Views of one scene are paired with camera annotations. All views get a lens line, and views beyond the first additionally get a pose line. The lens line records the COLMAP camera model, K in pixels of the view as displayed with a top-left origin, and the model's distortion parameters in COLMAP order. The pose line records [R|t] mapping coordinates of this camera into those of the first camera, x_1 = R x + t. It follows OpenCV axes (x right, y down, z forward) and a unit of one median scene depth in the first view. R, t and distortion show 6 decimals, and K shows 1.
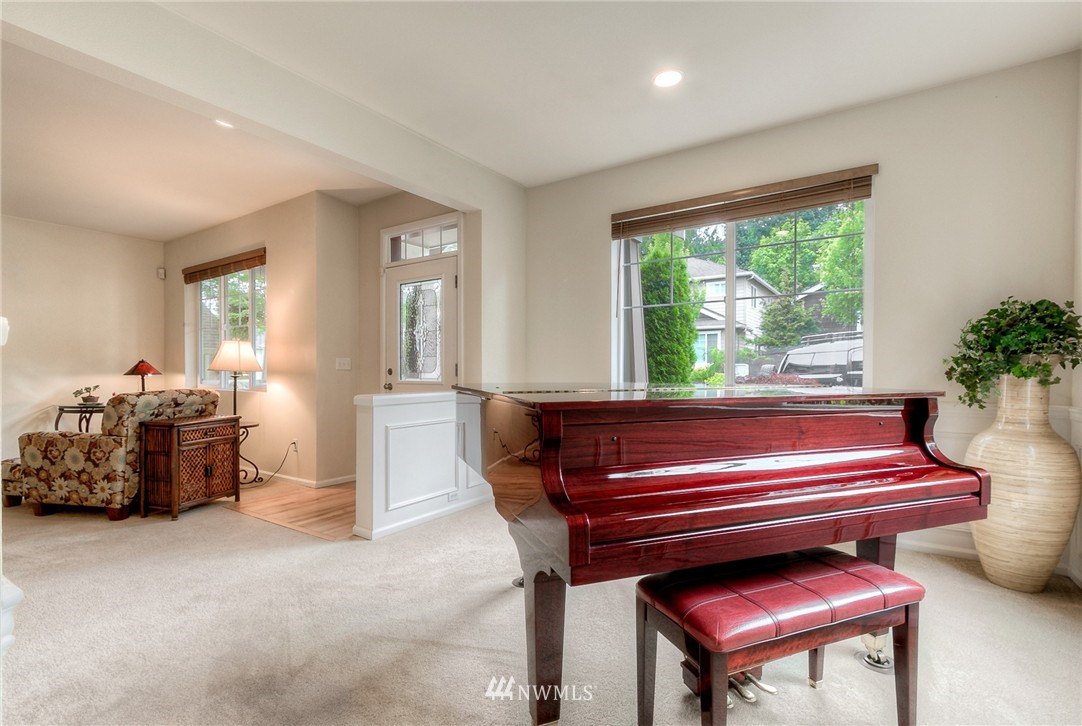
lens RADIAL K [[502.1, 0, 530.2], [0, 502.1, 379.9], [0, 0, 1]] dist [0.001777, 0.000828]
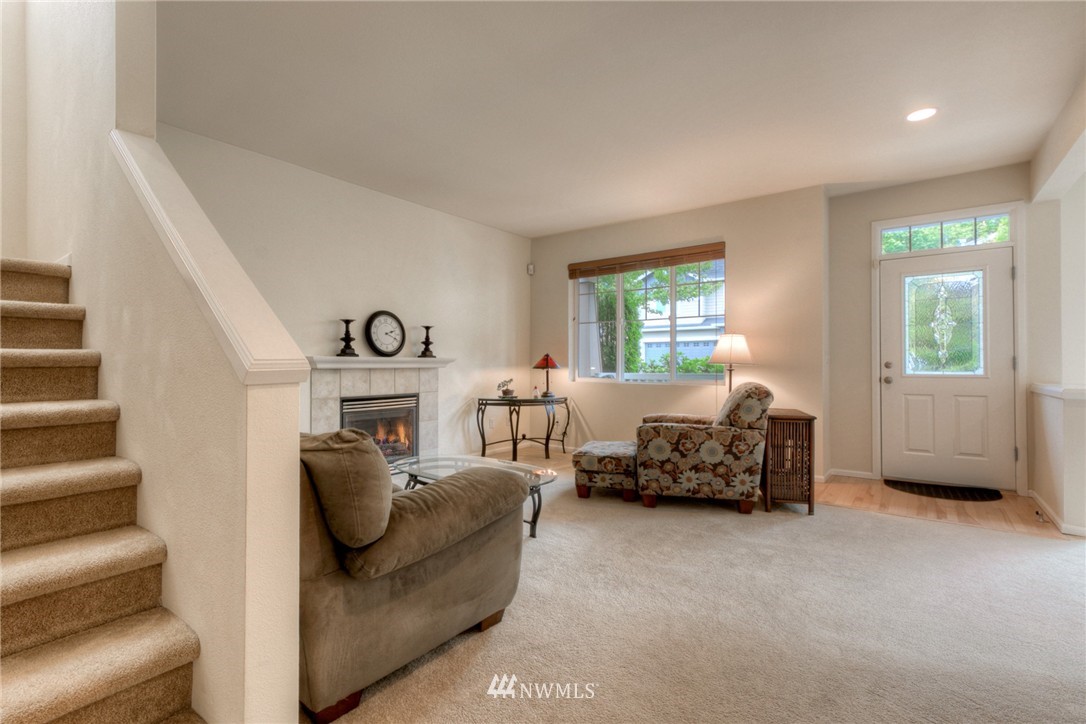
lens RADIAL K [[503.9, 0, 539.2], [0, 503.9, 362.6], [0, 0, 1]] dist [0.001777, 0.000828]
pose [[0.998456, -0.001118, -0.055535, -1.111874], [-0.000123, 0.999751, -0.022333, 0.001141], [0.055546, 0.022305, 0.998207, -0.029924]]
